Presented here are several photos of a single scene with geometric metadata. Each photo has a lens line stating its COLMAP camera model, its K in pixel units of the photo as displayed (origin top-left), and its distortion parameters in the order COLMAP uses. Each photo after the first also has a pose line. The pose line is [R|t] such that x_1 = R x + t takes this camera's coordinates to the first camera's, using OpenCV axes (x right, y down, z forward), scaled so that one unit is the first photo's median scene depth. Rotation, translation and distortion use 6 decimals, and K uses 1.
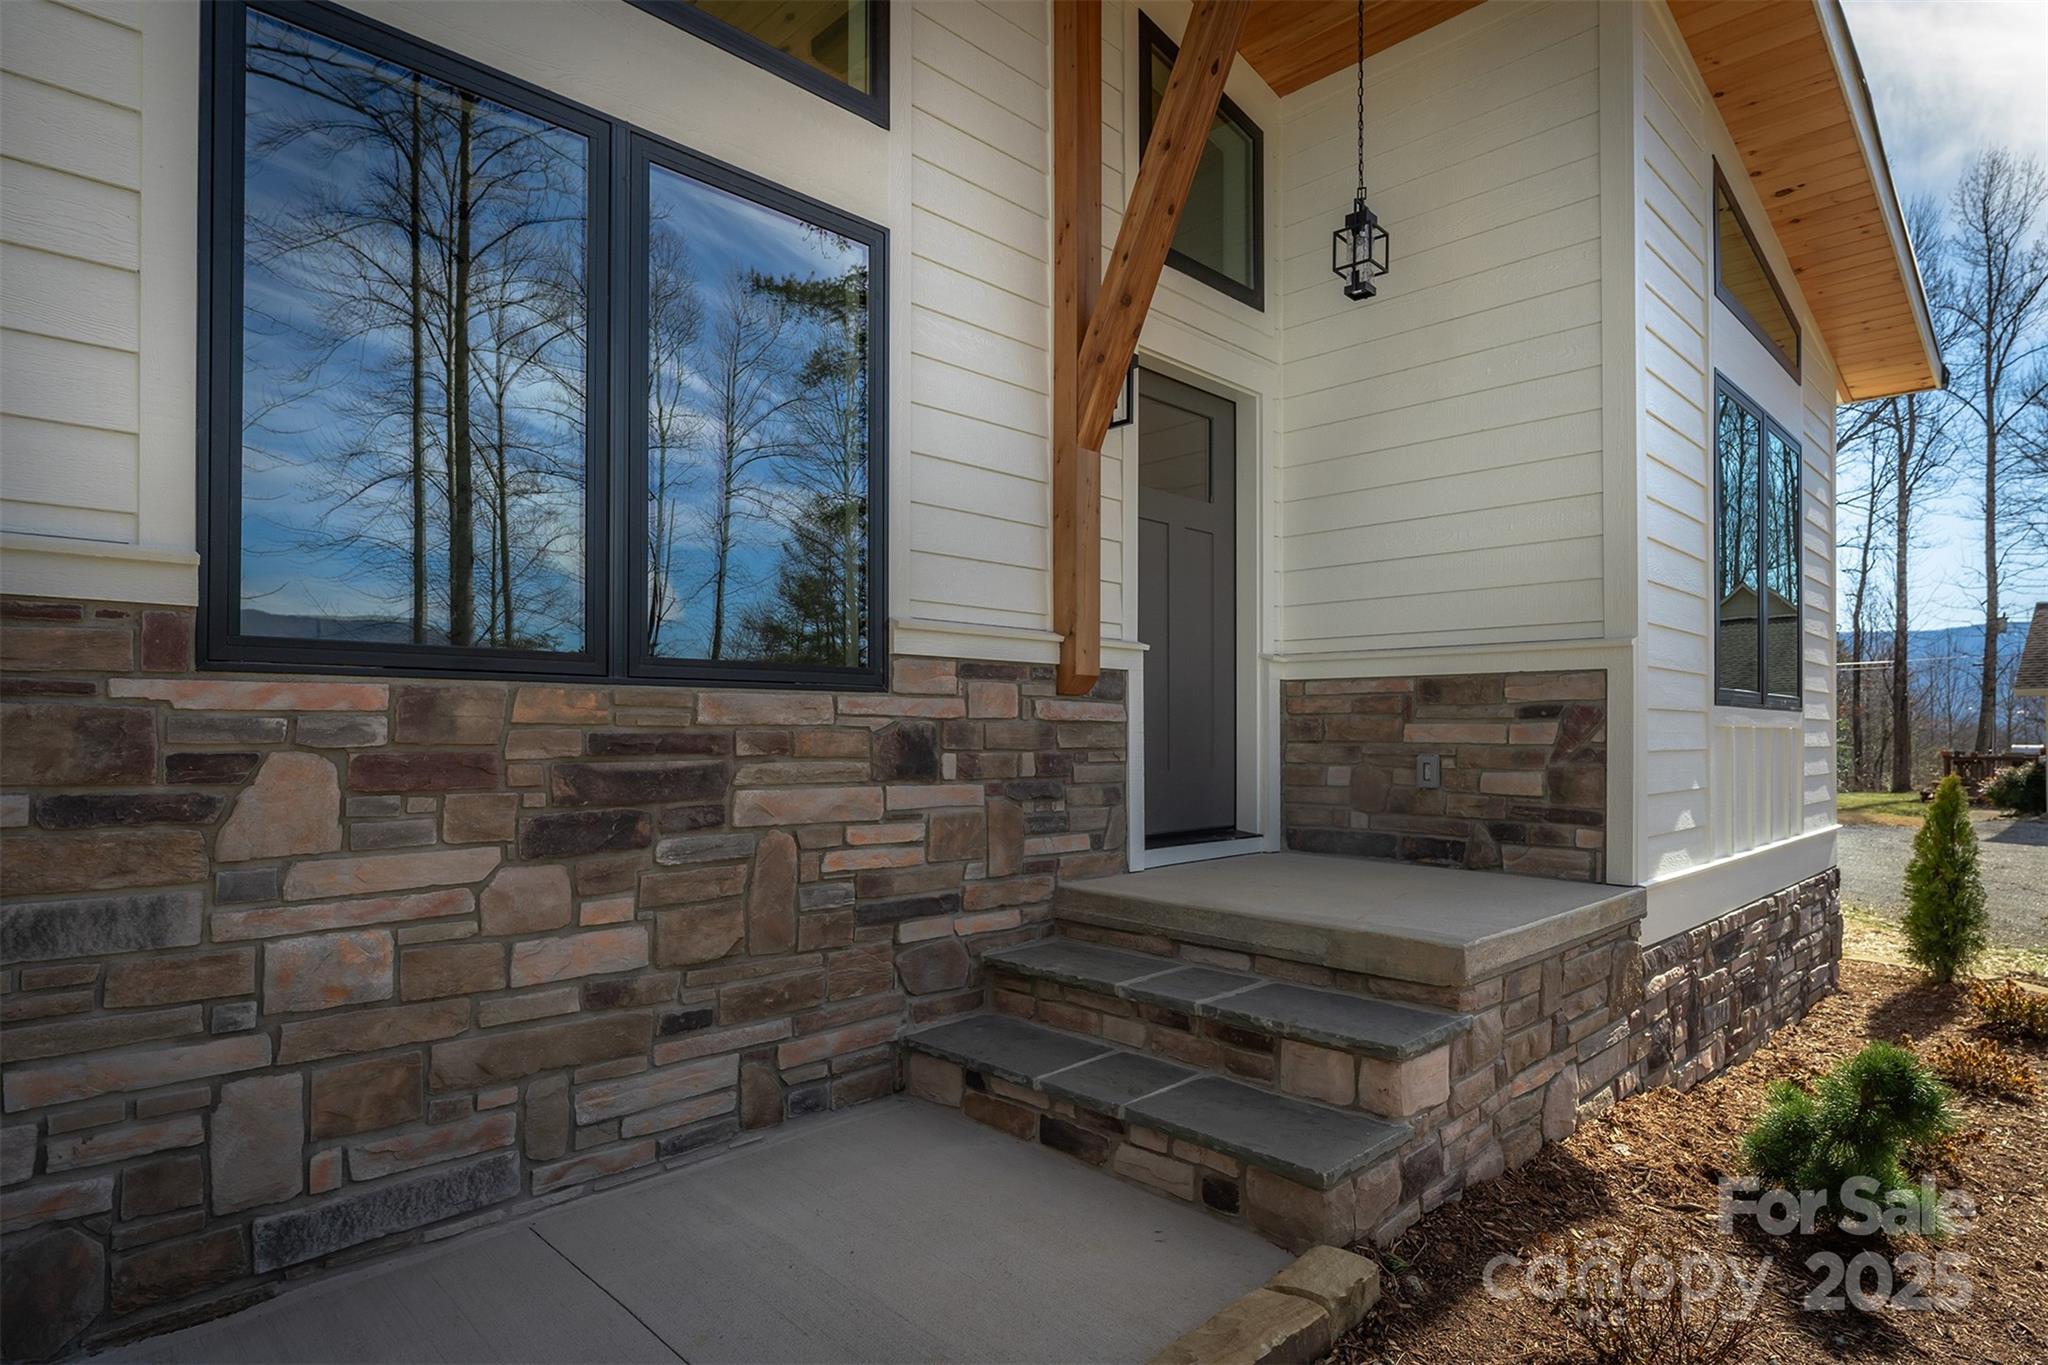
lens RADIAL K [[1078.3, 0, 982.9], [0, 1078.3, 711.3], [0, 0, 1]] dist [0.000376, 0.000011]
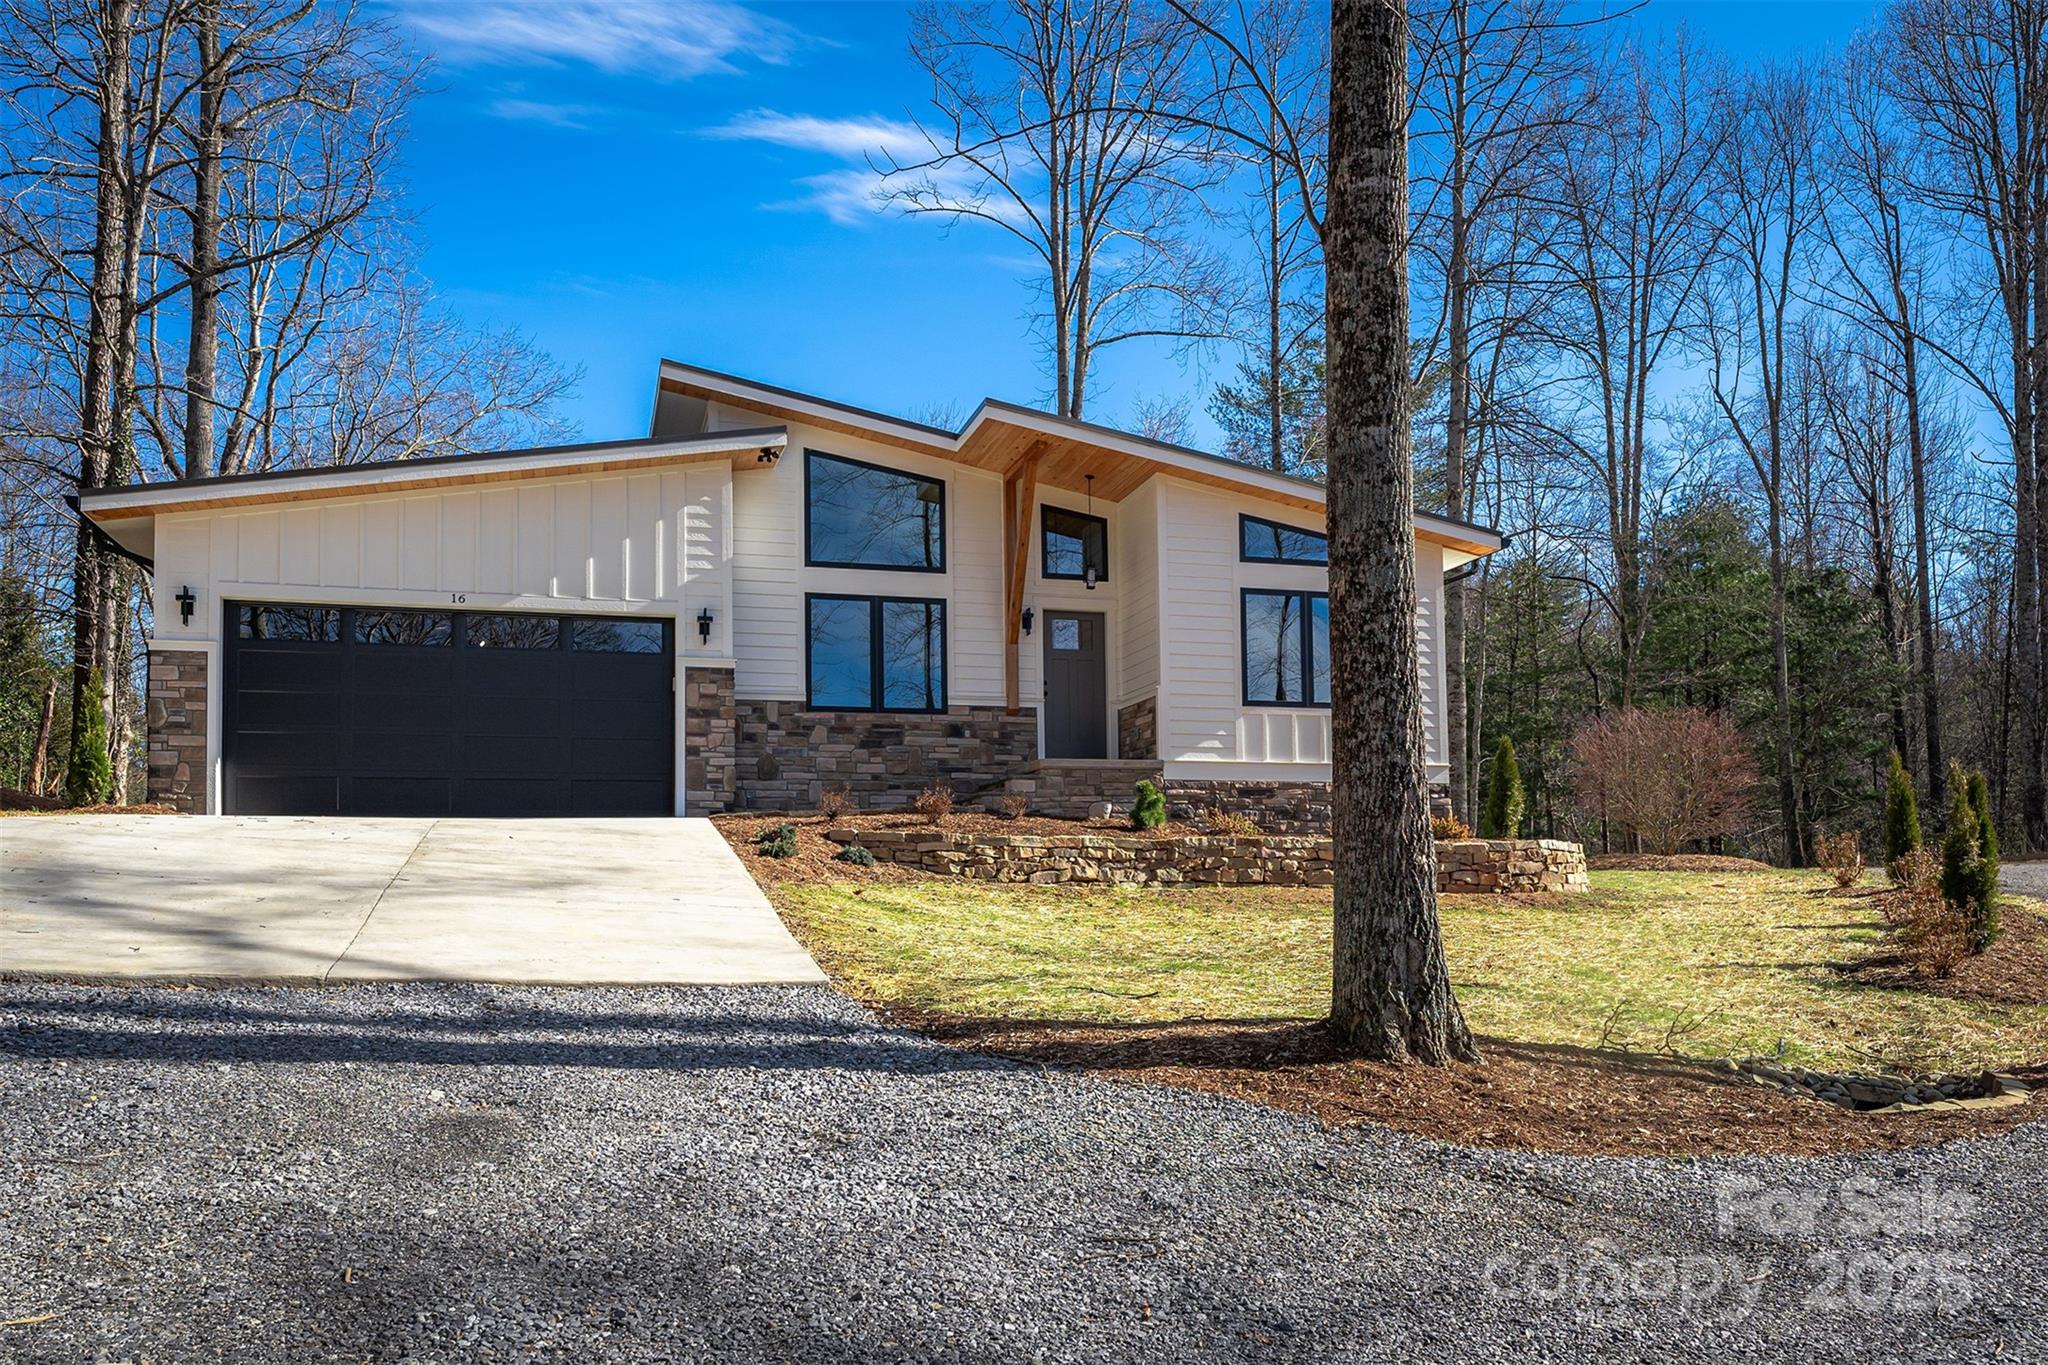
lens RADIAL K [[1625.6, 0, 1031.7], [0, 1625.6, 797.6], [0, 0, 1]] dist [0.000666, -0.003142]
pose [[0.888736, -0.046997, -0.456003, 2.733927], [0.022774, 0.998029, -0.058473, 0.606684], [0.457852, 0.041582, 0.888055, -3.920525]]
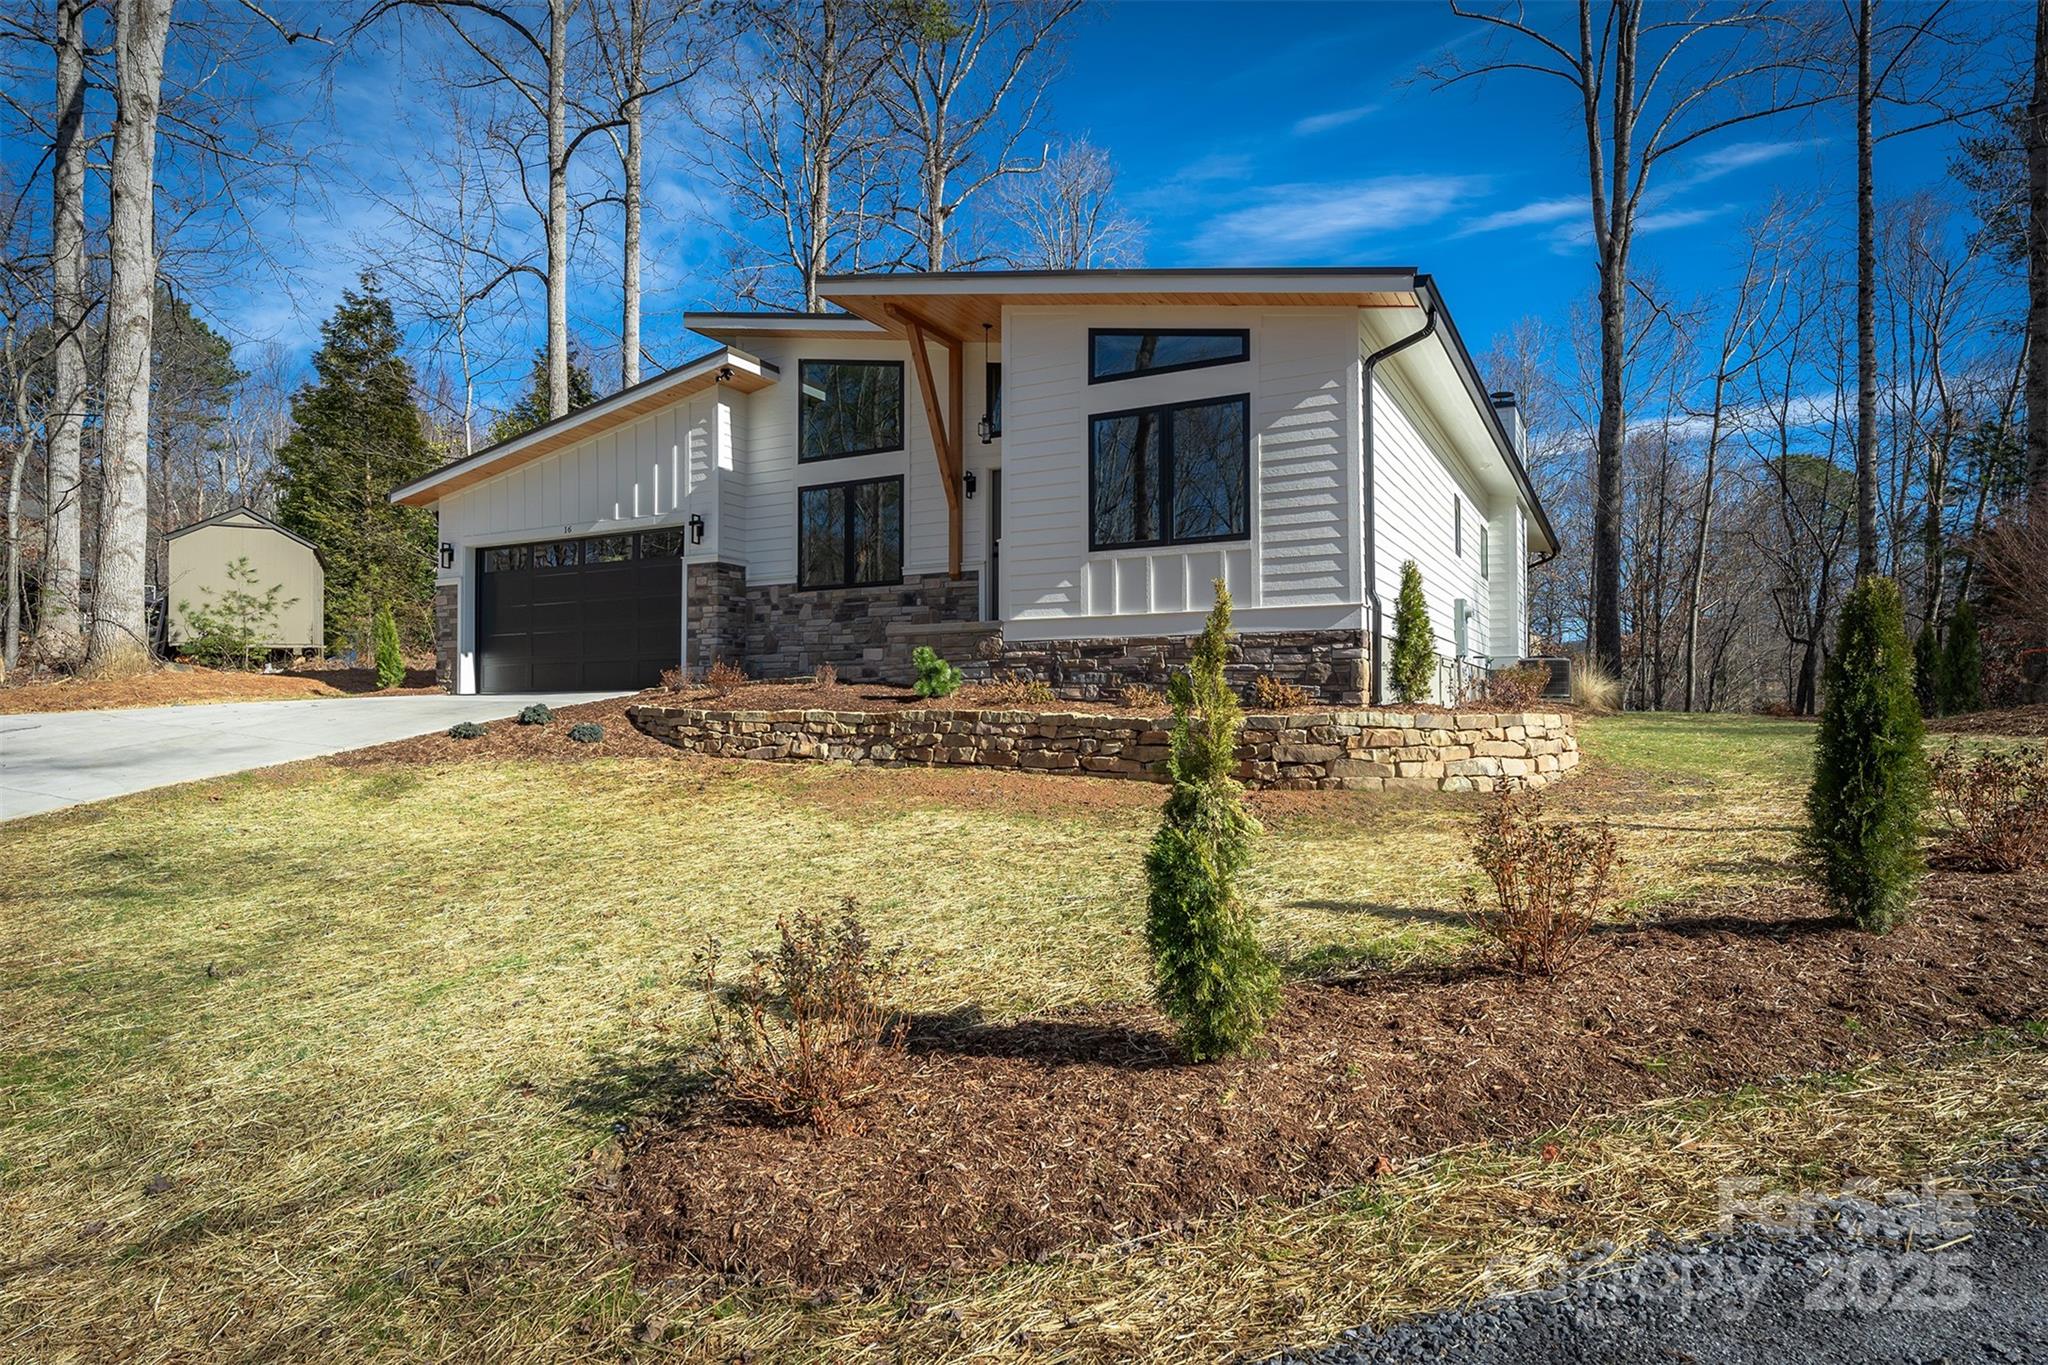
lens RADIAL K [[1137.6, 0, 1015.4], [0, 1137.6, 661.0], [0, 0, 1]] dist [-0.001806, -0.000471]
pose [[0.308520, -0.052410, -0.949773, 3.953404], [0.017850, 0.998624, -0.049307, 0.471002], [0.951051, -0.001741, 0.309031, 0.049697]]
